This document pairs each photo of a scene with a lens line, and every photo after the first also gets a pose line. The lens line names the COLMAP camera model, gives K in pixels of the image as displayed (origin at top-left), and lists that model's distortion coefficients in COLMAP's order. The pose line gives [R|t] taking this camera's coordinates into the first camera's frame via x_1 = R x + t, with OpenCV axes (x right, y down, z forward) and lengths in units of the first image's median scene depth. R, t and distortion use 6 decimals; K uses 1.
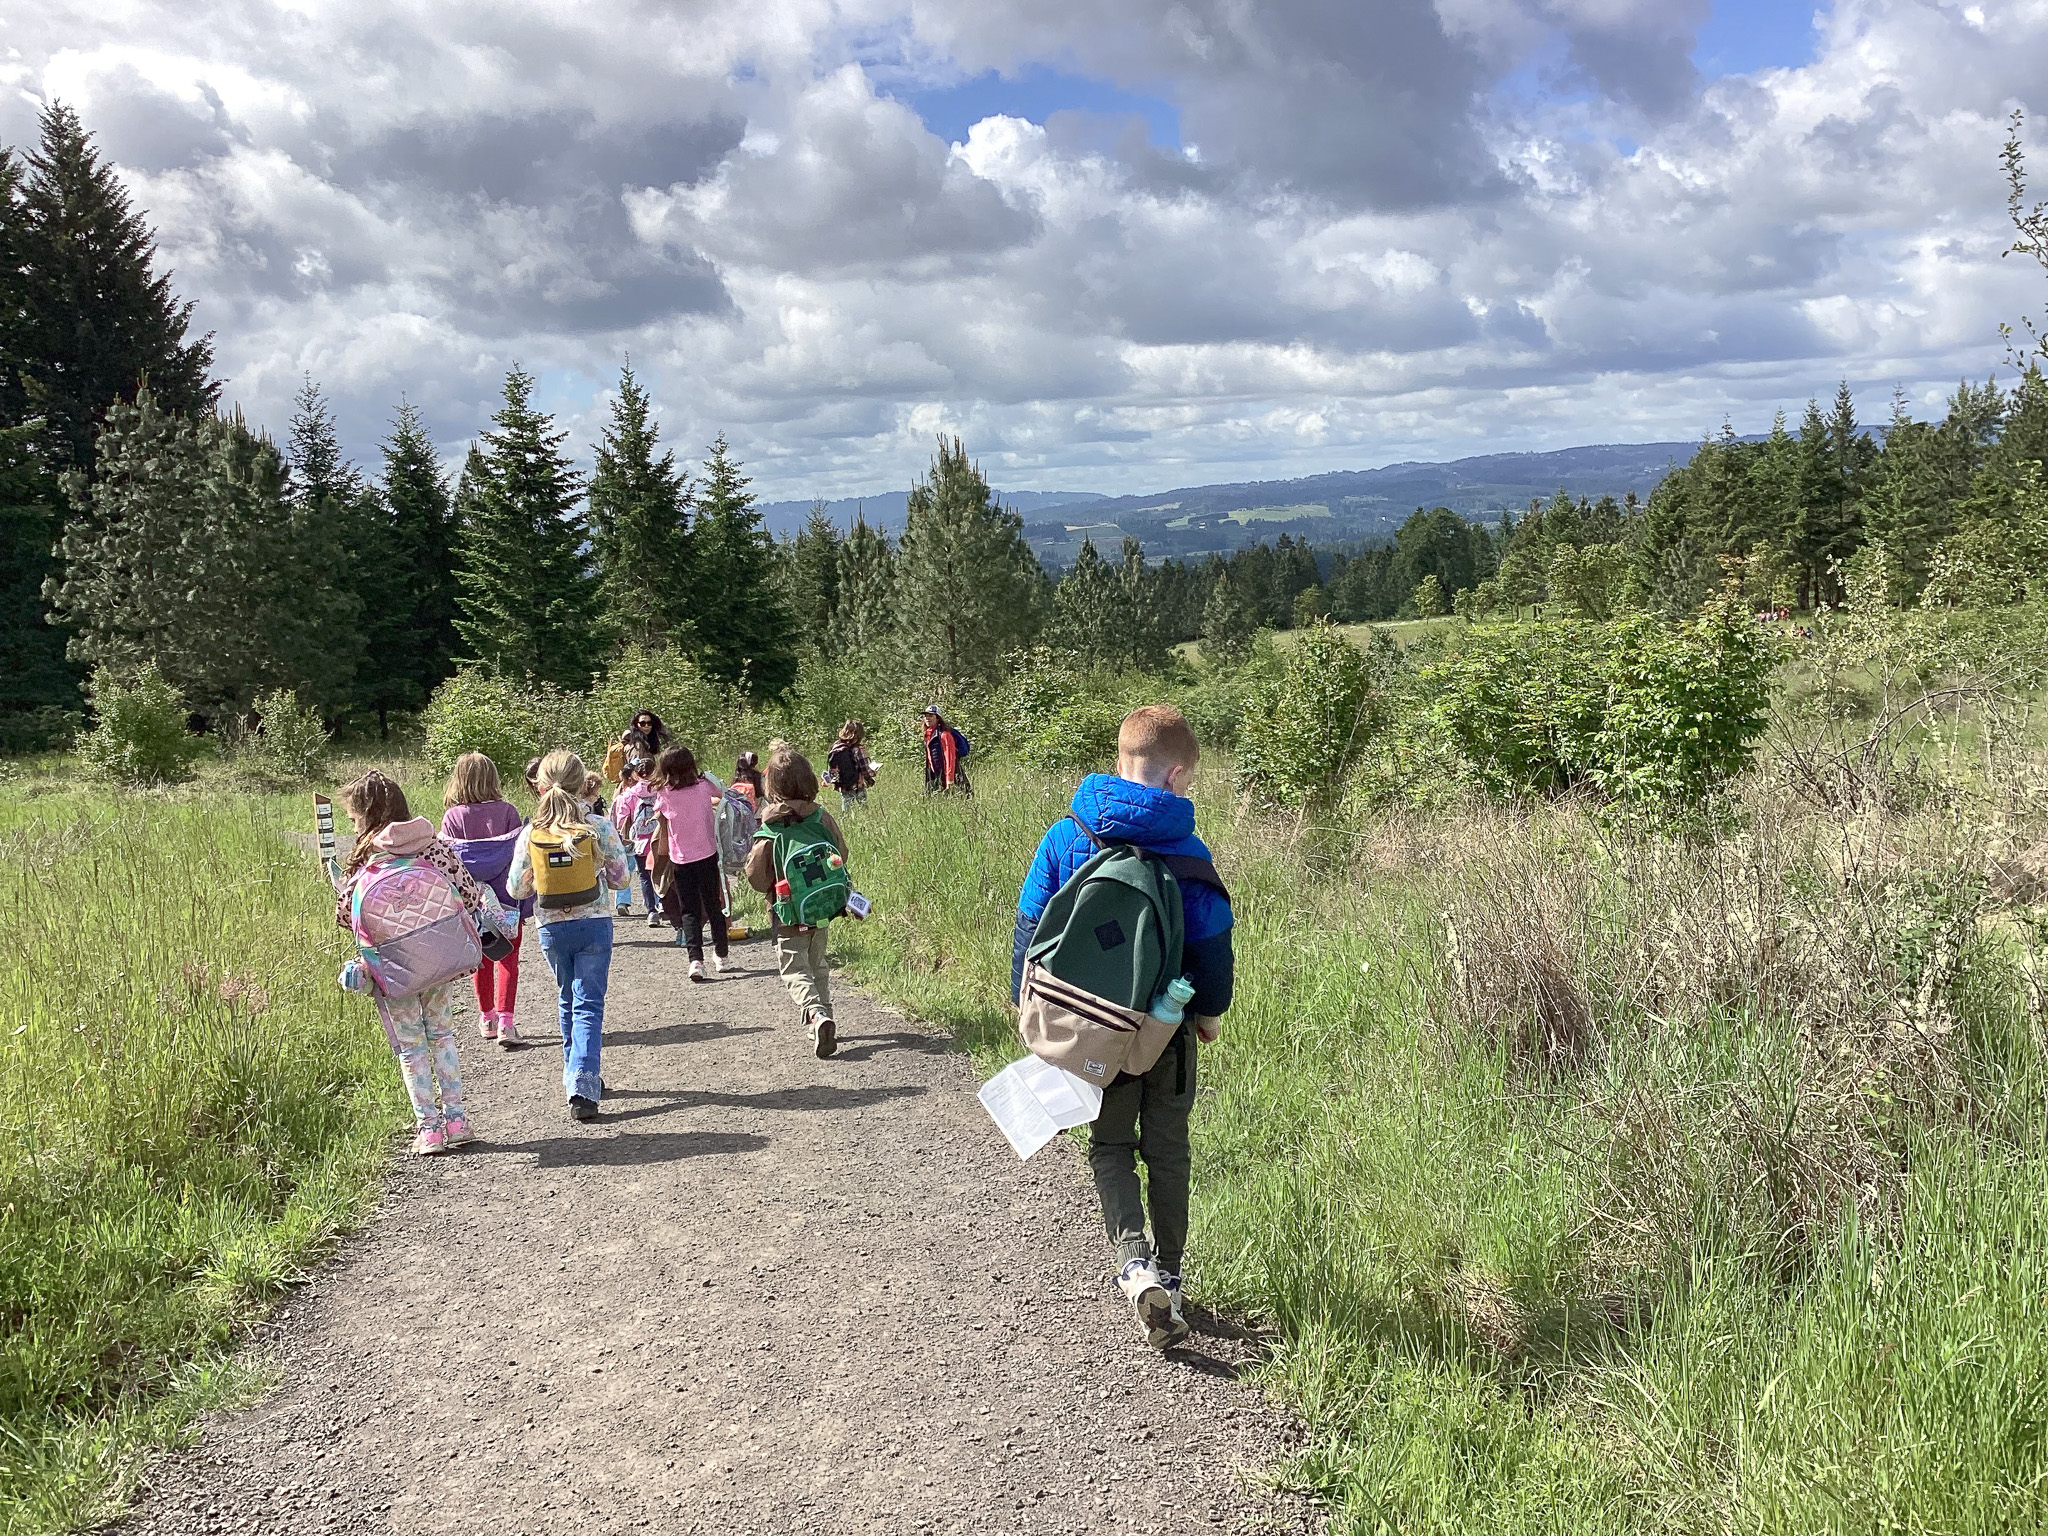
lens RADIAL K [[1836.6, 0, 1022.1], [0, 1836.6, 763.9], [0, 0, 1]] dist [0.047868, -0.009391]
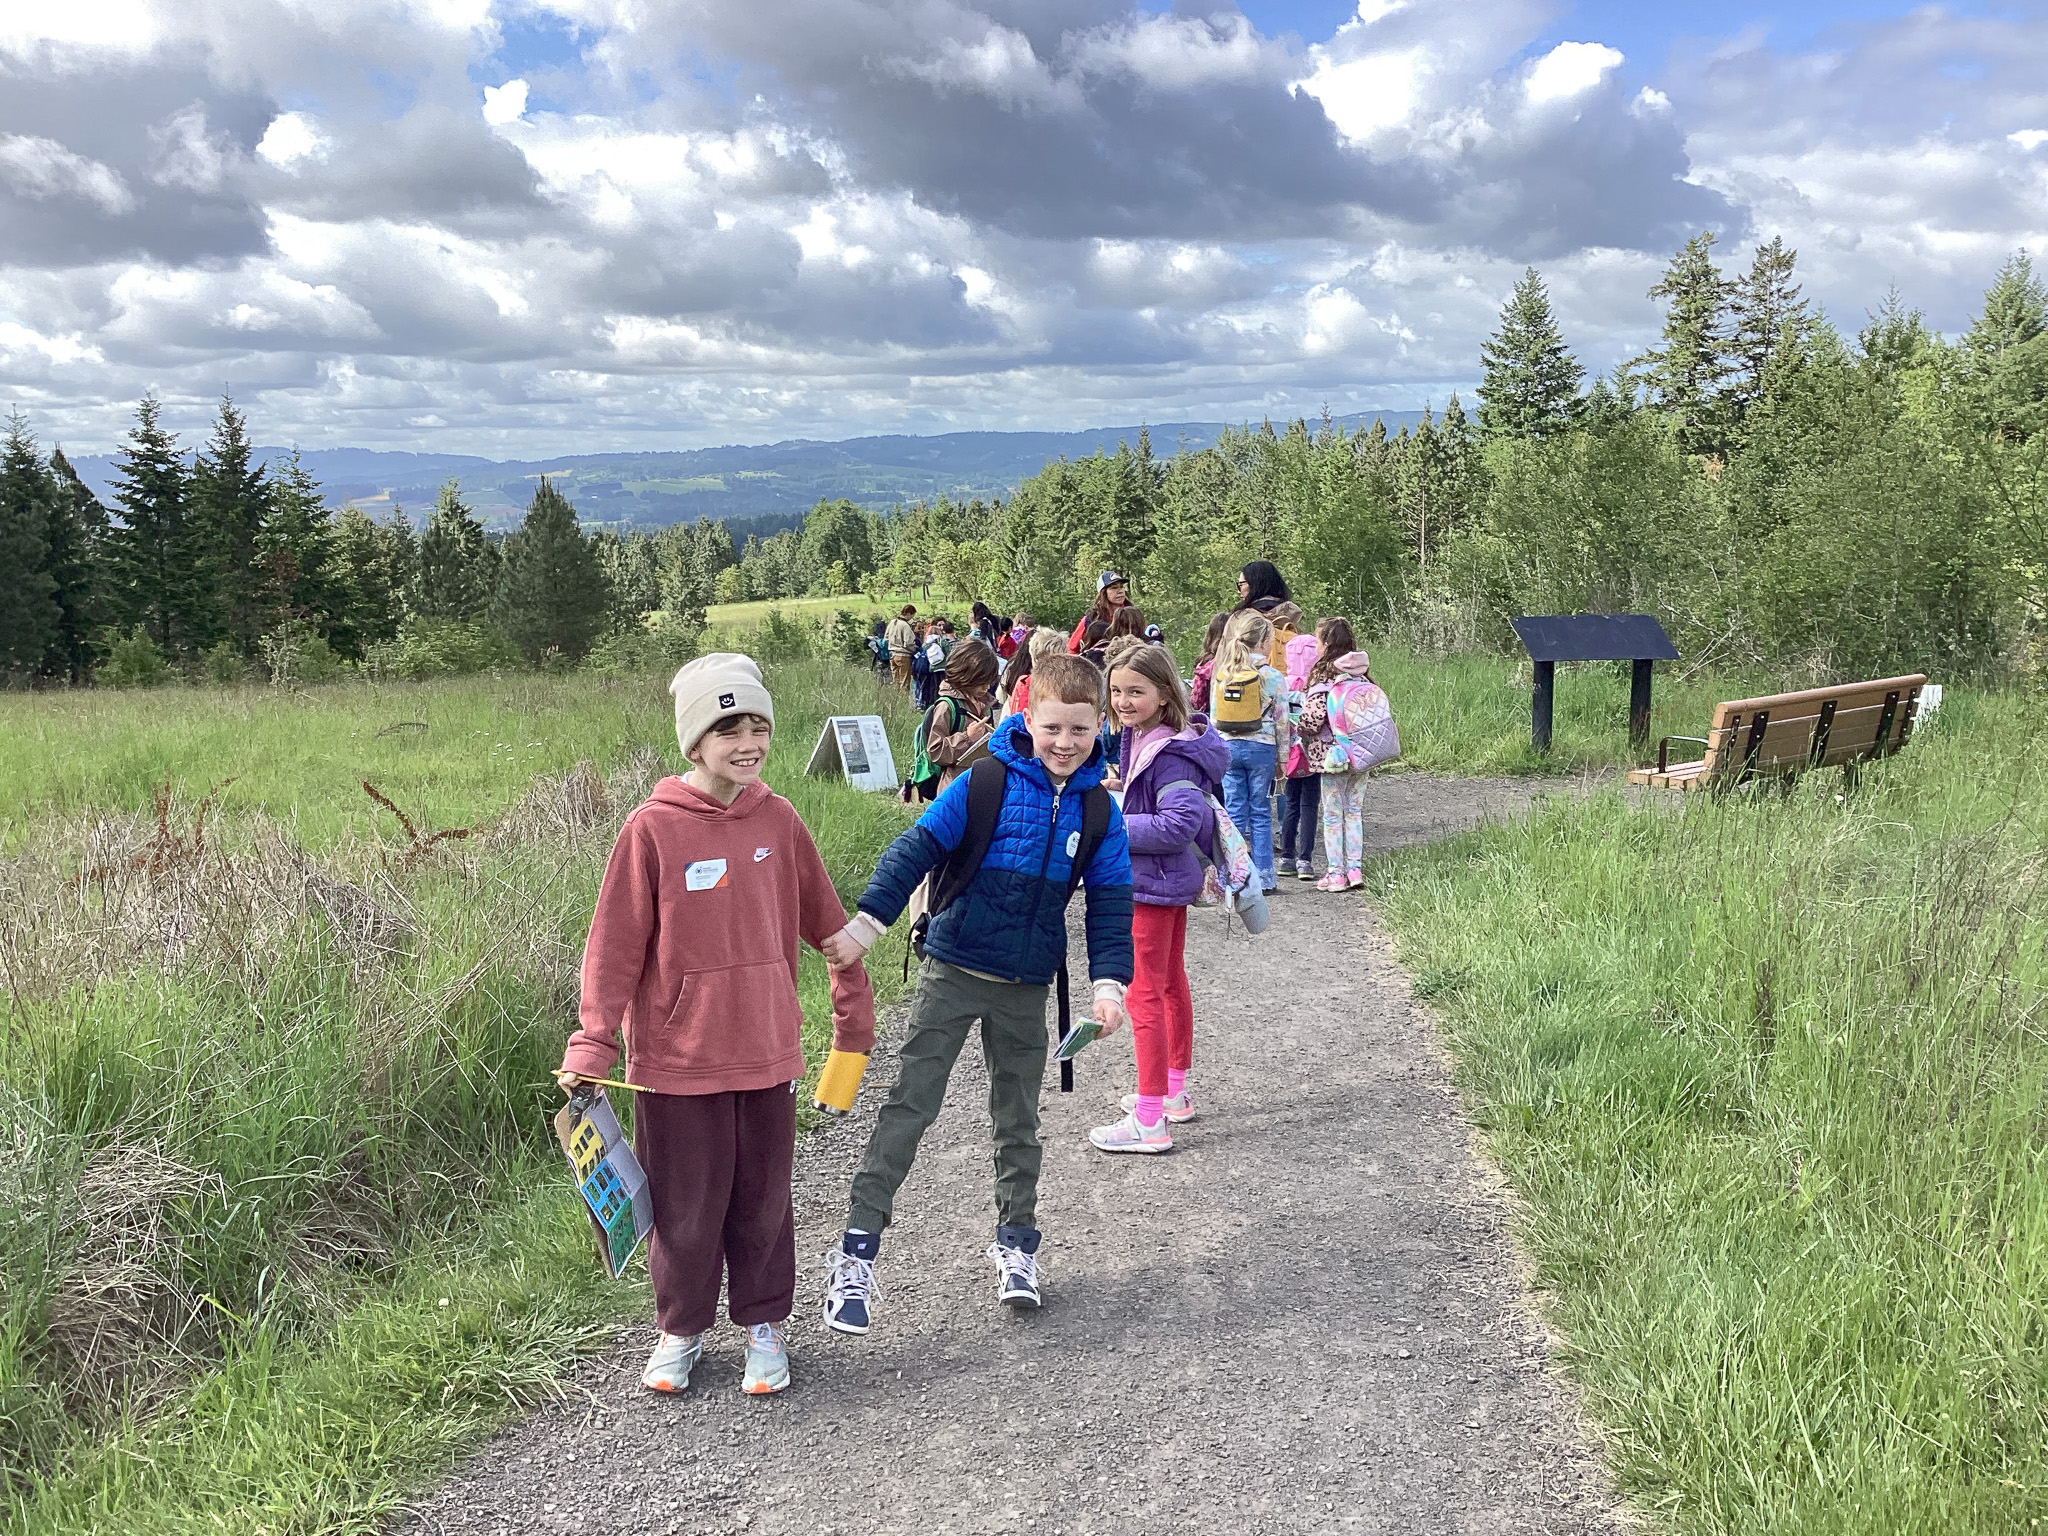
lens RADIAL K [[1836.6, 0, 1026.4], [0, 1836.6, 767.1], [0, 0, 1]] dist [0.047868, -0.009391]
pose [[0.946926, -0.019618, 0.320854, -0.063318], [0.014349, 0.999721, 0.018779, 0.013547], [-0.321133, -0.013178, 0.946943, -0.221019]]
